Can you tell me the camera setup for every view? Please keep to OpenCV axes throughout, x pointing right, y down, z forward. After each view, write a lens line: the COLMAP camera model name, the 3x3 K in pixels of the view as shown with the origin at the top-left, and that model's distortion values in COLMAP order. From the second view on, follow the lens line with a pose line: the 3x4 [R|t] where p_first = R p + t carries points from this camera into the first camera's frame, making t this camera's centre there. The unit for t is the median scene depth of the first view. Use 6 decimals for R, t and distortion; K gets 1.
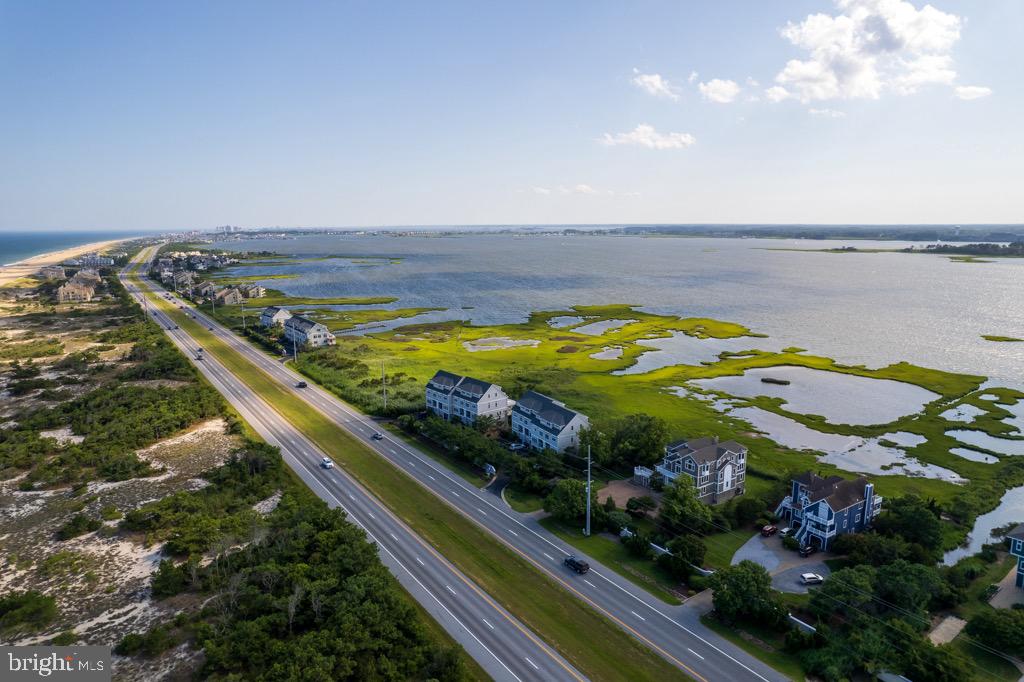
lens RADIAL K [[658.6, 0, 512.0], [0, 658.6, 341.0], [0, 0, 1]] dist [-0.064632, 0.053541]
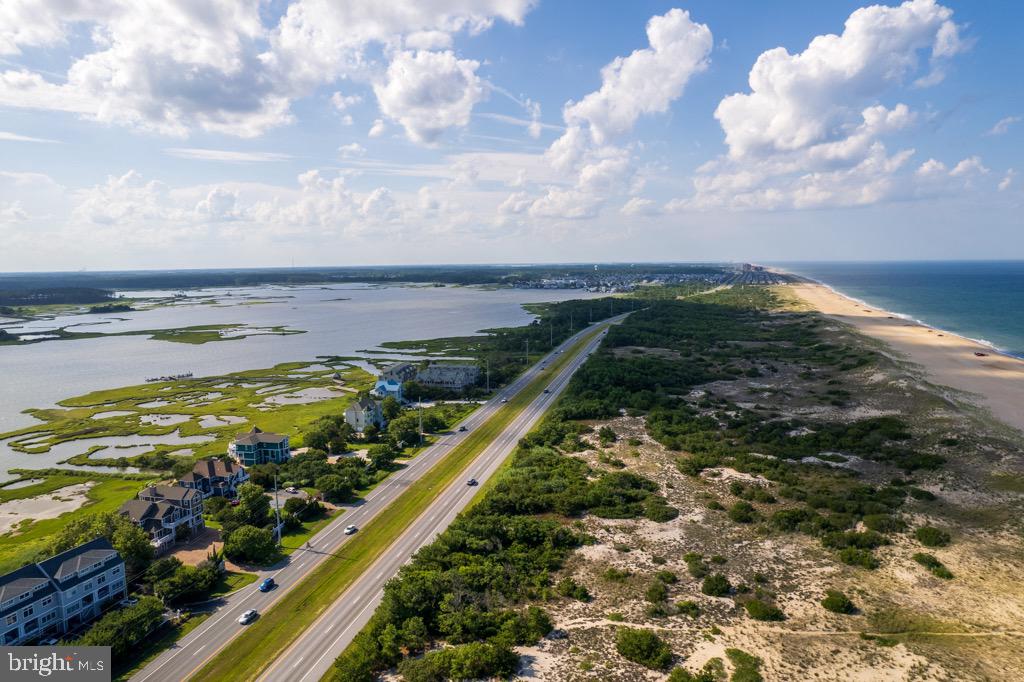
lens RADIAL K [[658.6, 0, 512.0], [0, 658.6, 341.0], [0, 0, 1]] dist [-0.064632, 0.053541]
pose [[-0.672055, -0.074572, 0.736737, -1.324670], [0.143685, 0.962875, 0.228532, -0.386610], [-0.726427, 0.259445, -0.636390, 1.647497]]
